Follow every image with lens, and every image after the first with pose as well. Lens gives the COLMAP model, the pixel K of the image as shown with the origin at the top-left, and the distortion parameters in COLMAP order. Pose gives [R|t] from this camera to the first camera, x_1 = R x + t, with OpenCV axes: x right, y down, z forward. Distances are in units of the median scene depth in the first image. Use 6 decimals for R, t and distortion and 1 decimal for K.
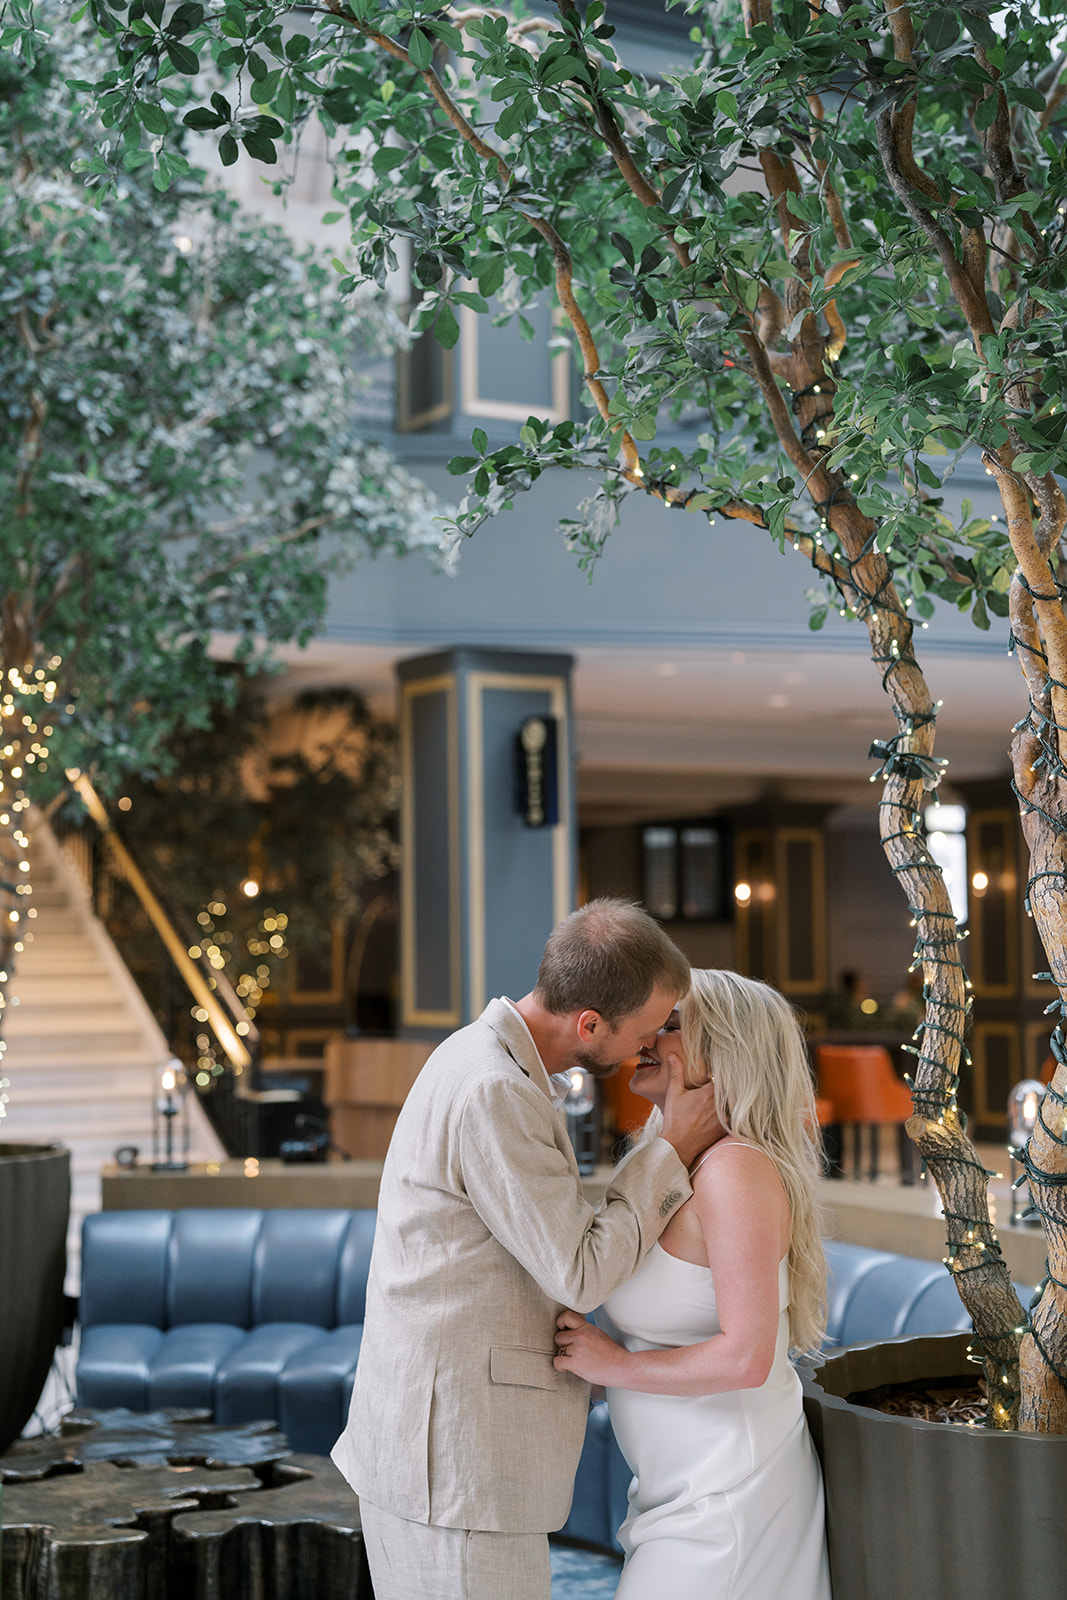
lens RADIAL K [[2336.8, 0, 533.5], [0, 2336.8, 800.0], [0, 0, 1]] dist [-0.015347, 0.062574]
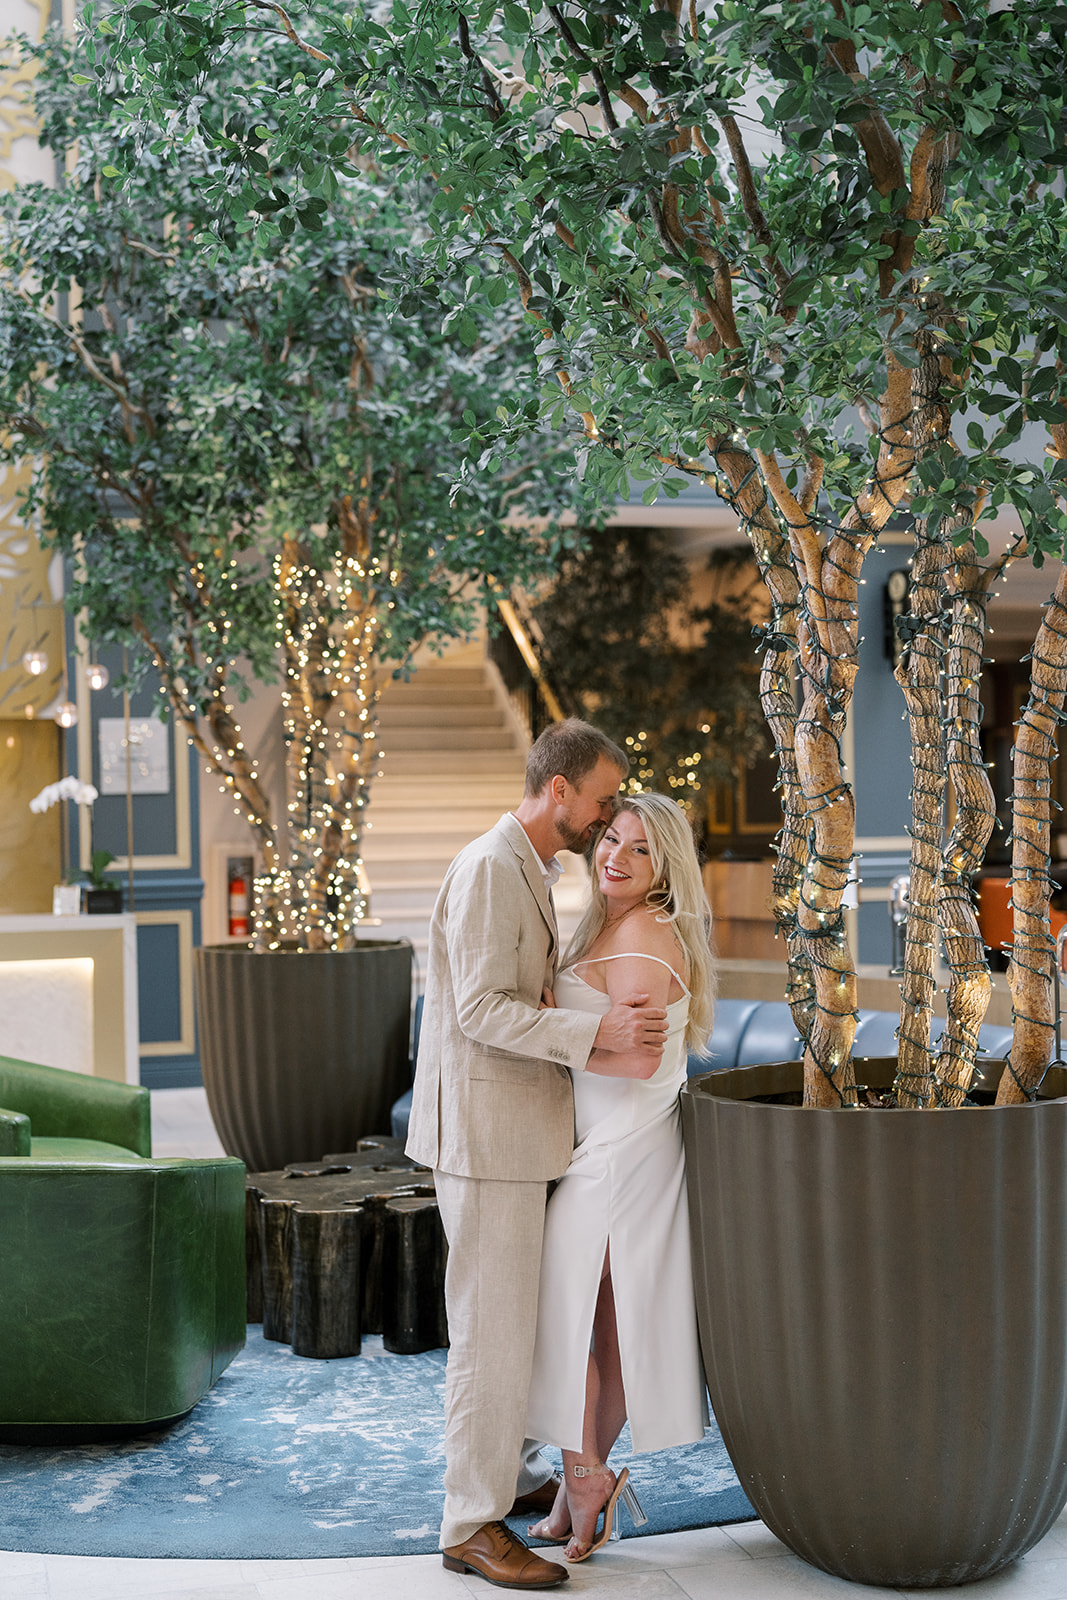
lens RADIAL K [[2336.8, 0, 533.5], [0, 2336.8, 800.0], [0, 0, 1]] dist [-0.015347, 0.062574]
pose [[0.968440, -0.004052, -0.249214, 0.361901], [0.021358, 0.997539, 0.066779, -0.016592], [0.248330, -0.069995, 0.966143, -0.368066]]
